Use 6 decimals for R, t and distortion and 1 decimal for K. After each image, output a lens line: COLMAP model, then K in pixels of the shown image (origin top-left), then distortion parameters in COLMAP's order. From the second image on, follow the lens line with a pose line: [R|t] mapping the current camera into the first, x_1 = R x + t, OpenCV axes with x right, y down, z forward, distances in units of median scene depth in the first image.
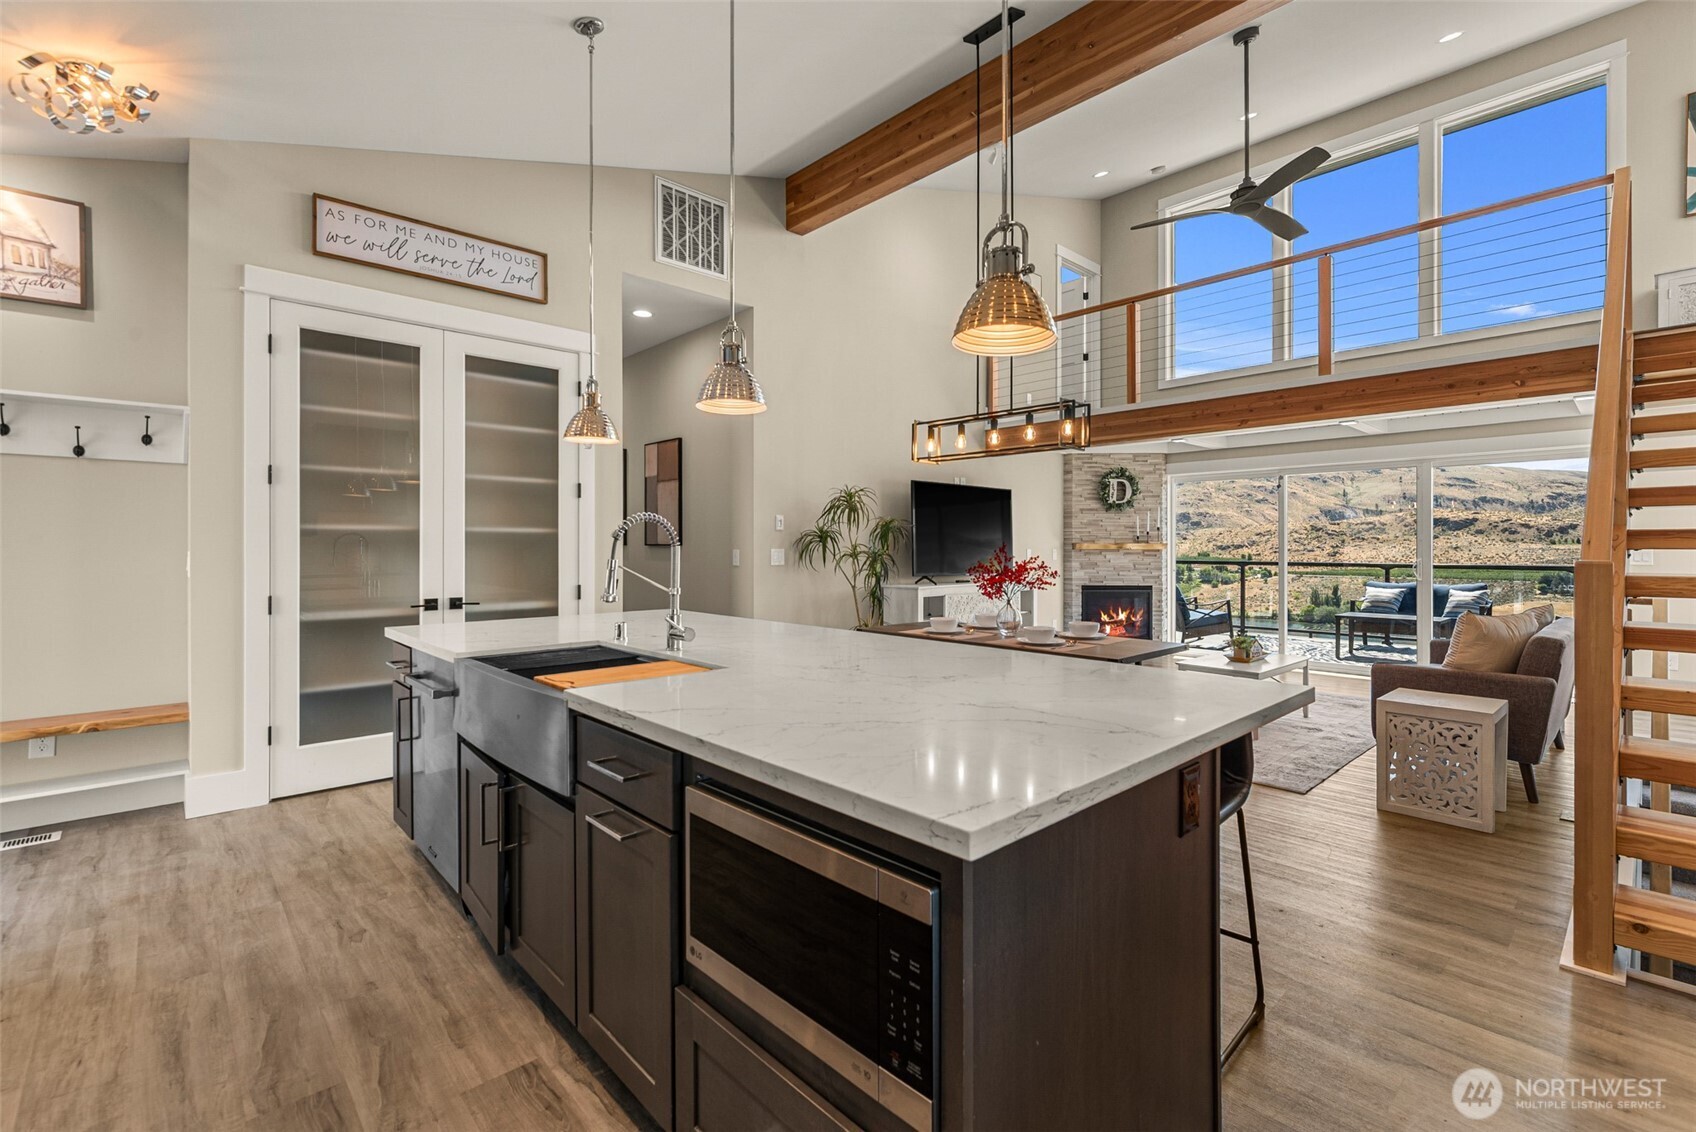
lens RADIAL K [[757.0, 0, 864.1], [0, 757.0, 545.7], [0, 0, 1]] dist [0.000240, 0.000453]
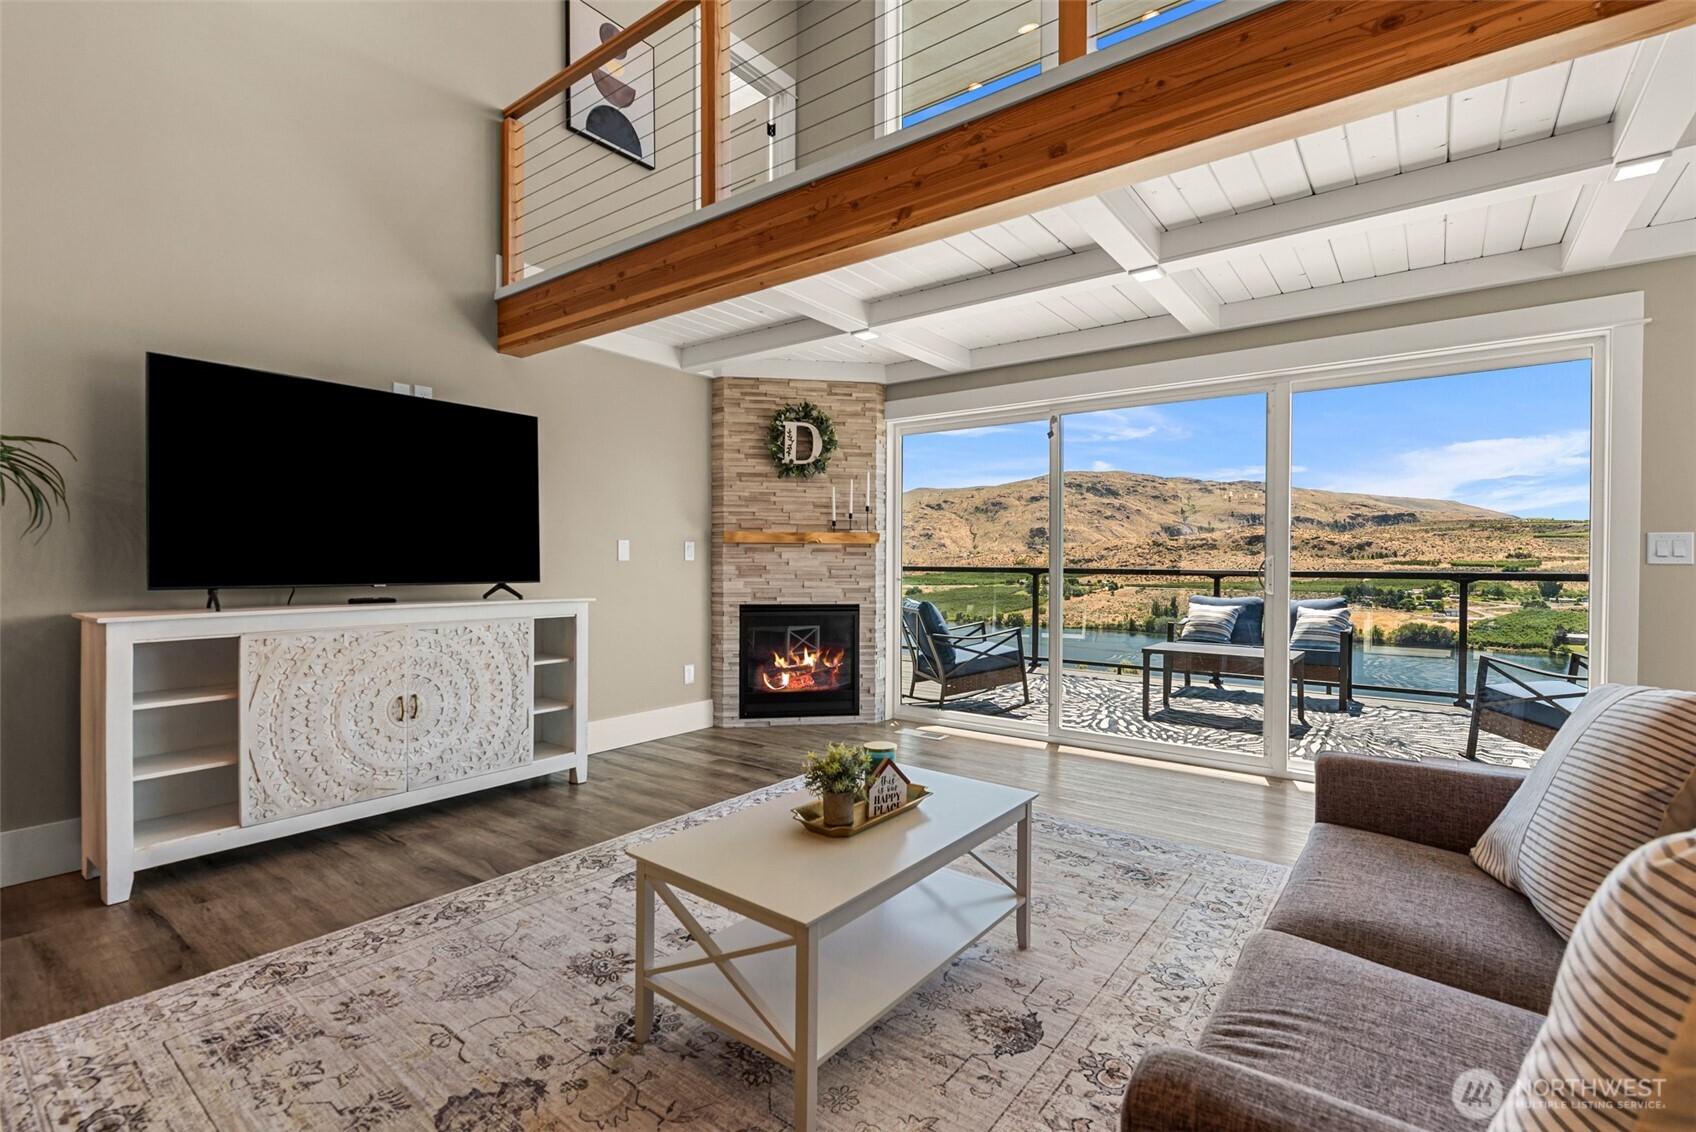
lens RADIAL K [[769.2, 0, 861.8], [0, 769.2, 565.6], [0, 0, 1]] dist [-0.000607, 0.000348]
pose [[0.985377, 0.003094, 0.170359, 0.279088], [-0.004637, 0.999952, 0.008659, 0.016687], [-0.170324, -0.009323, 0.985344, 0.402588]]
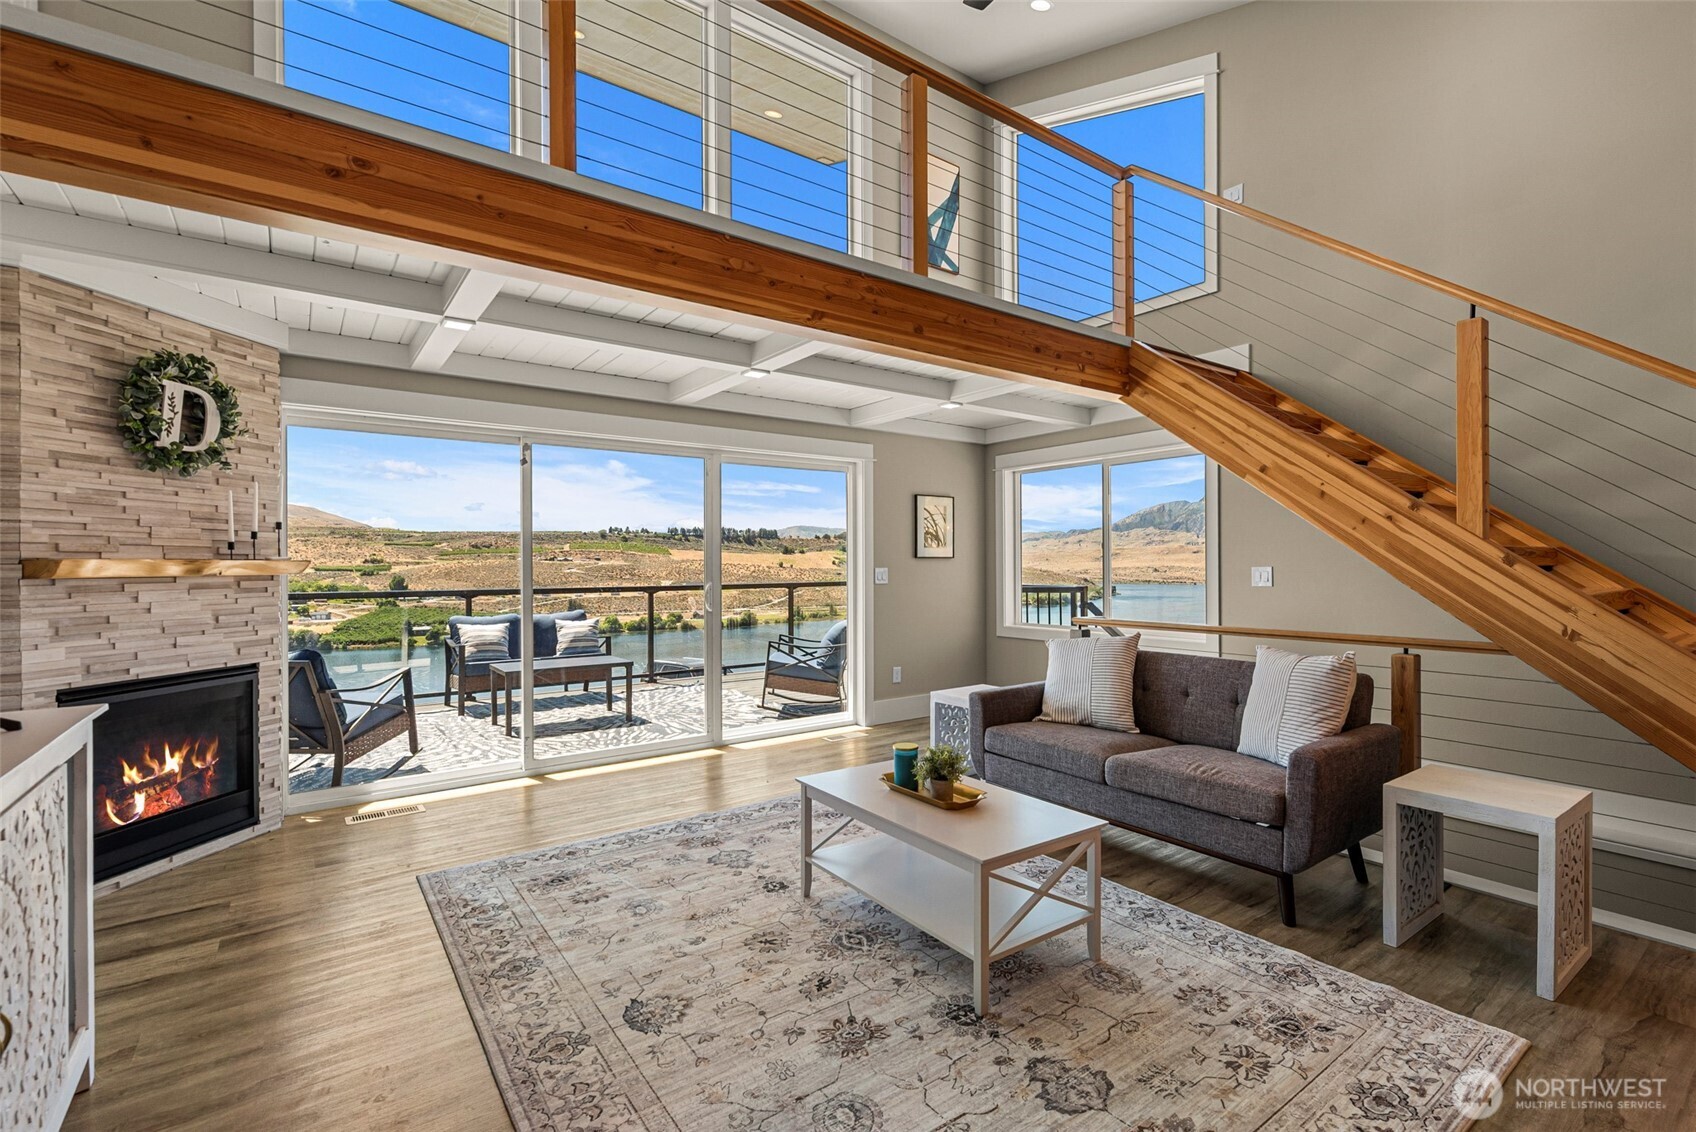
lens RADIAL K [[762.9, 0, 863.6], [0, 762.9, 565.0], [0, 0, 1]] dist [0.000077, 0.000330]
pose [[0.114919, -0.000288, 0.993375, 0.005889], [0.002761, 0.999996, -0.000030, 0.000084], [-0.993371, 0.002746, 0.114920, 0.623754]]
